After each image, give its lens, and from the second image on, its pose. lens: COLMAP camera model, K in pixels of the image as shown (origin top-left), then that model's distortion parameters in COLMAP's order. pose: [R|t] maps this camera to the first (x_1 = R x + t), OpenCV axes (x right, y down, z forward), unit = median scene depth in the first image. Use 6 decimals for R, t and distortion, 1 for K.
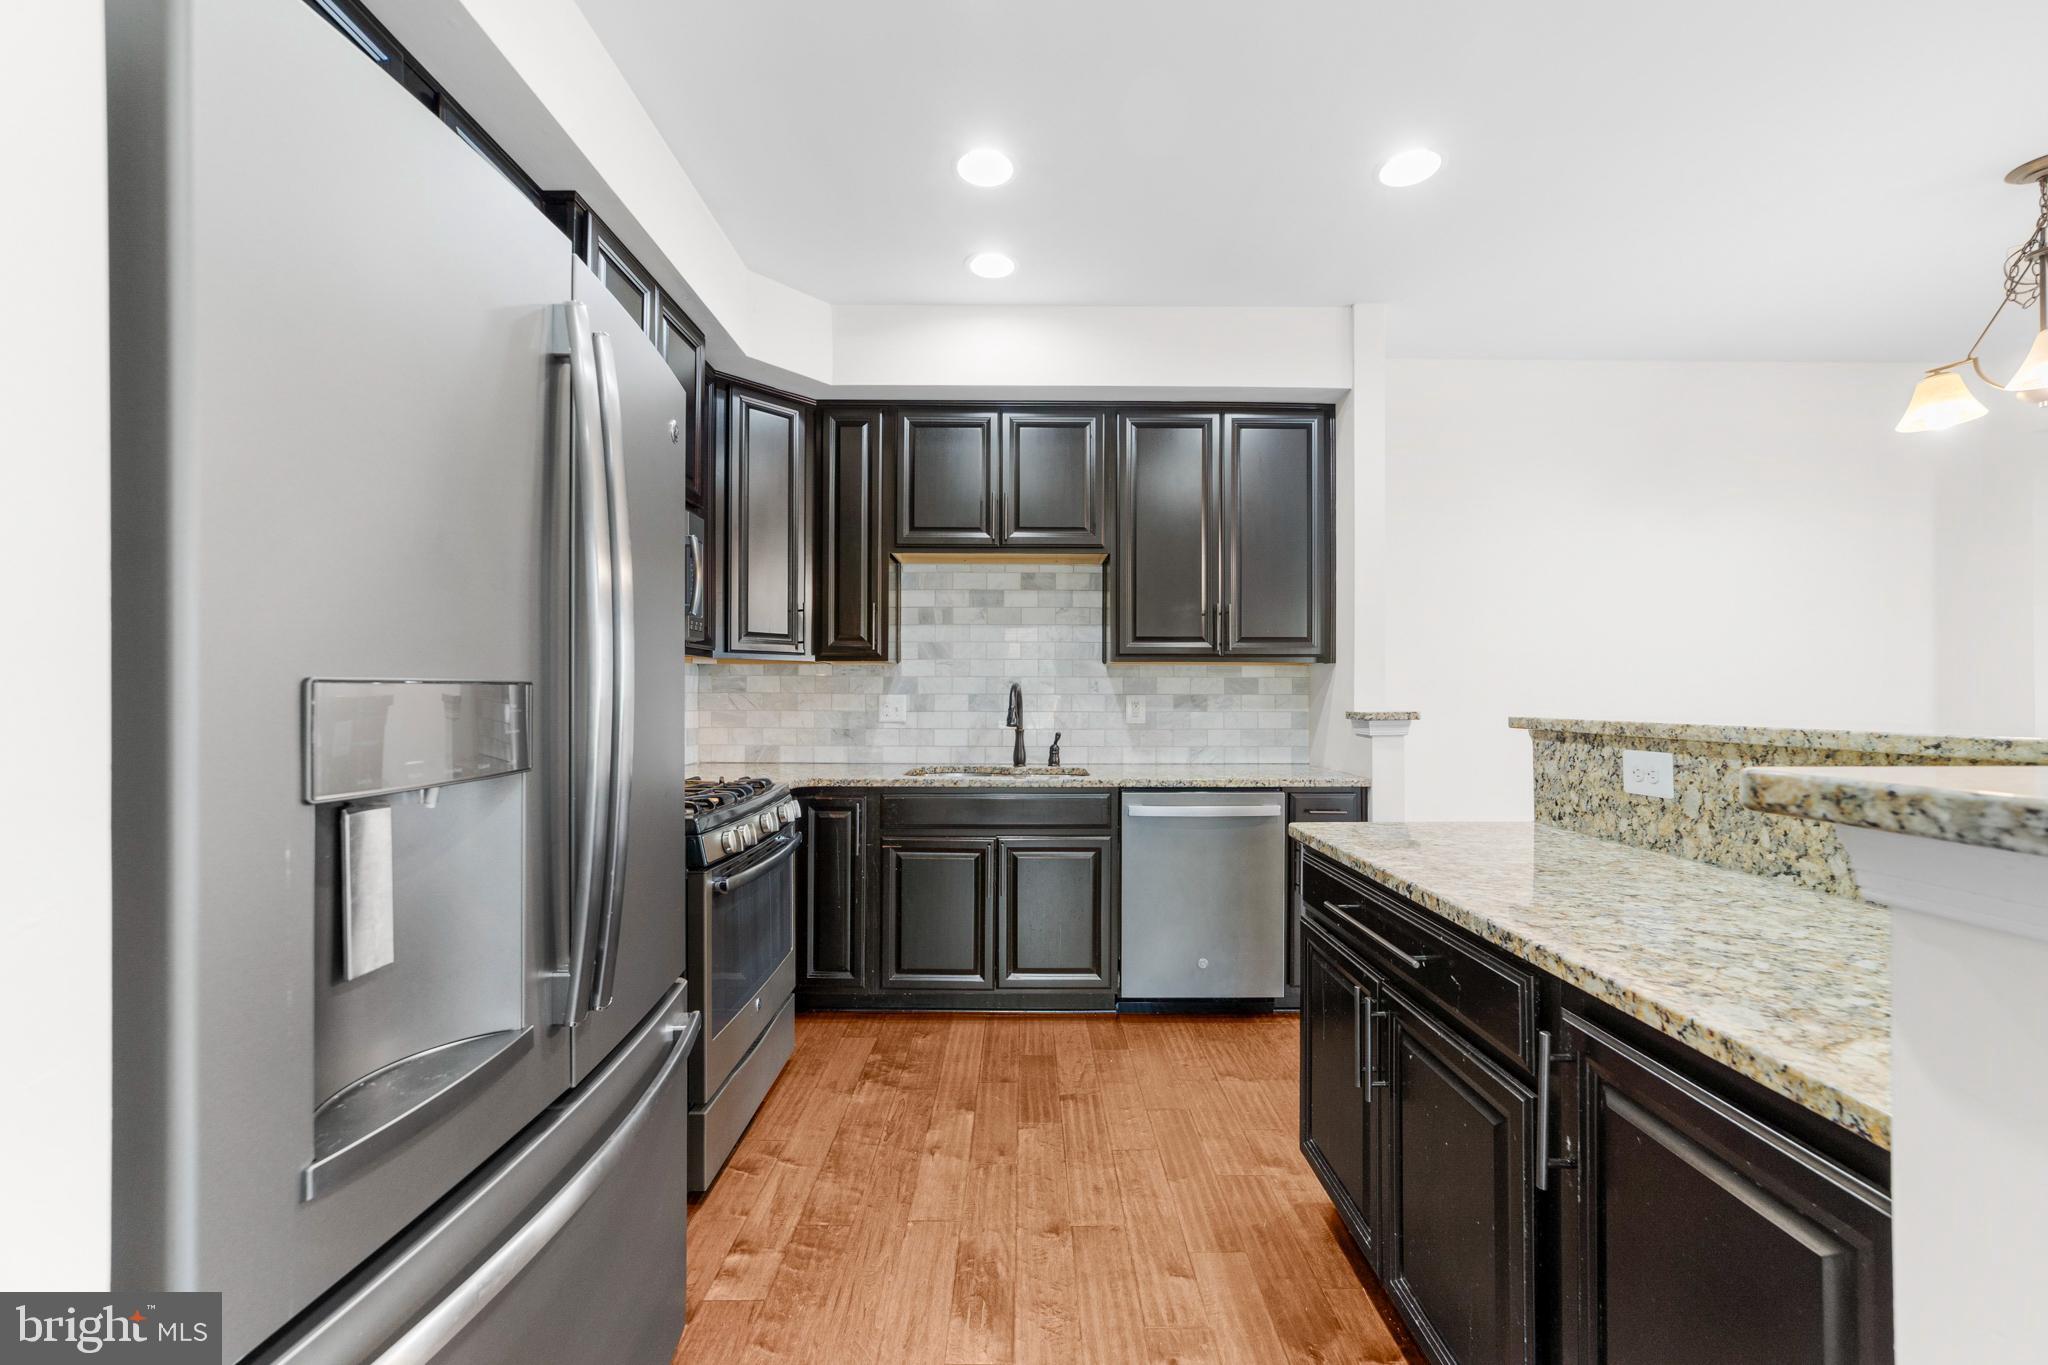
lens RADIAL K [[795.9, 0, 1022.9], [0, 795.9, 680.7], [0, 0, 1]] dist [-0.010437, -0.000125]
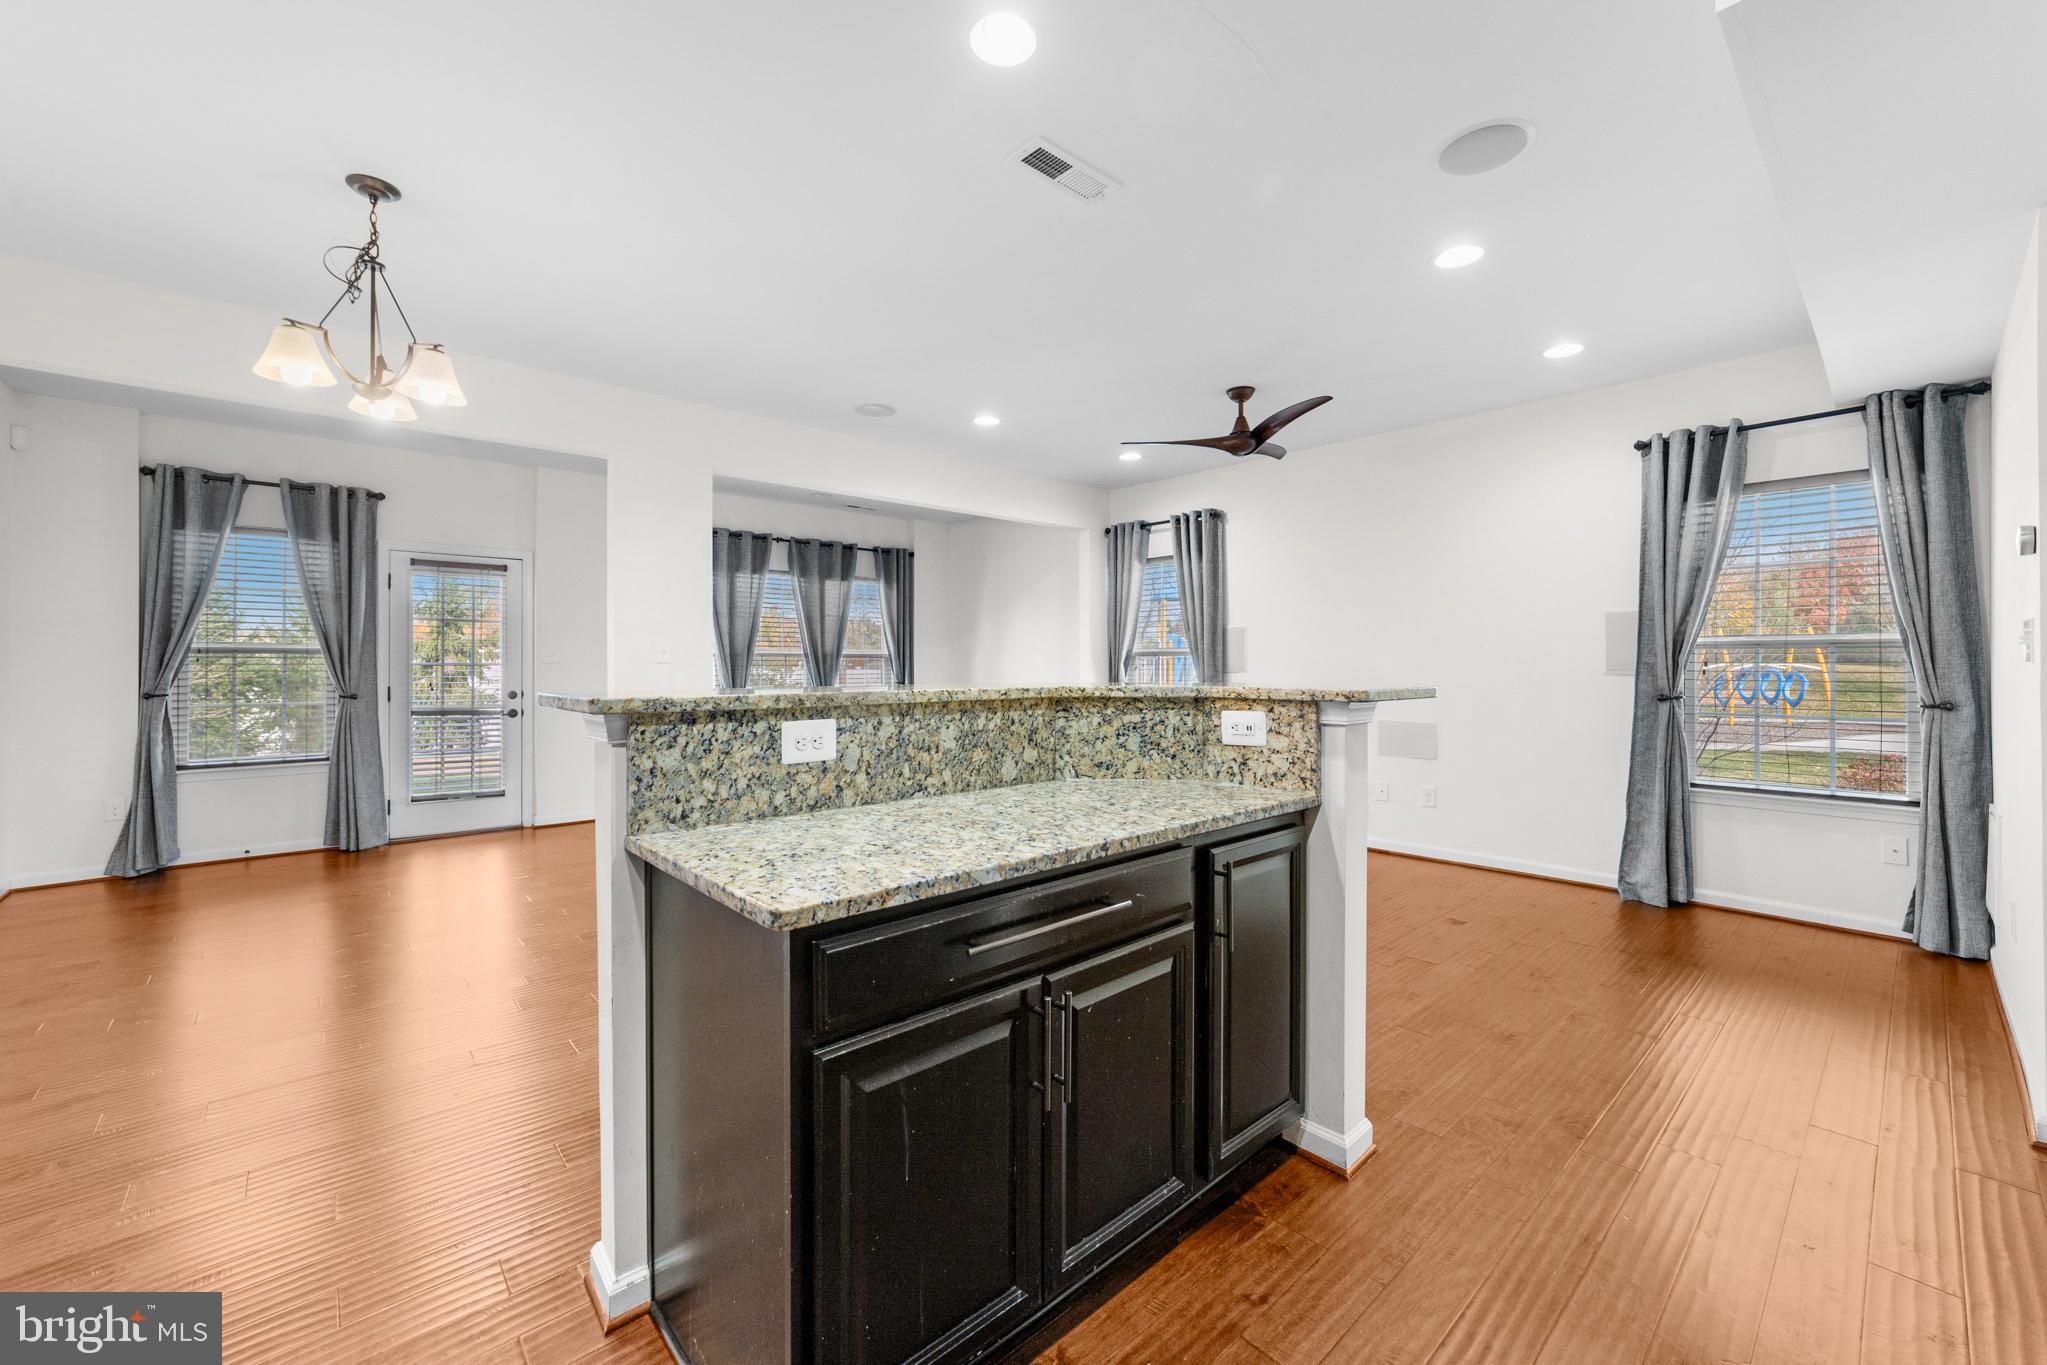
lens RADIAL K [[795.5, 0, 1034.7], [0, 795.5, 677.7], [0, 0, 1]] dist [-0.010437, -0.000125]
pose [[-0.672117, -0.009582, 0.740383, -0.198698], [-0.011916, 0.999927, 0.002123, 0.025774], [-0.740349, -0.007396, -0.672182, 1.459087]]
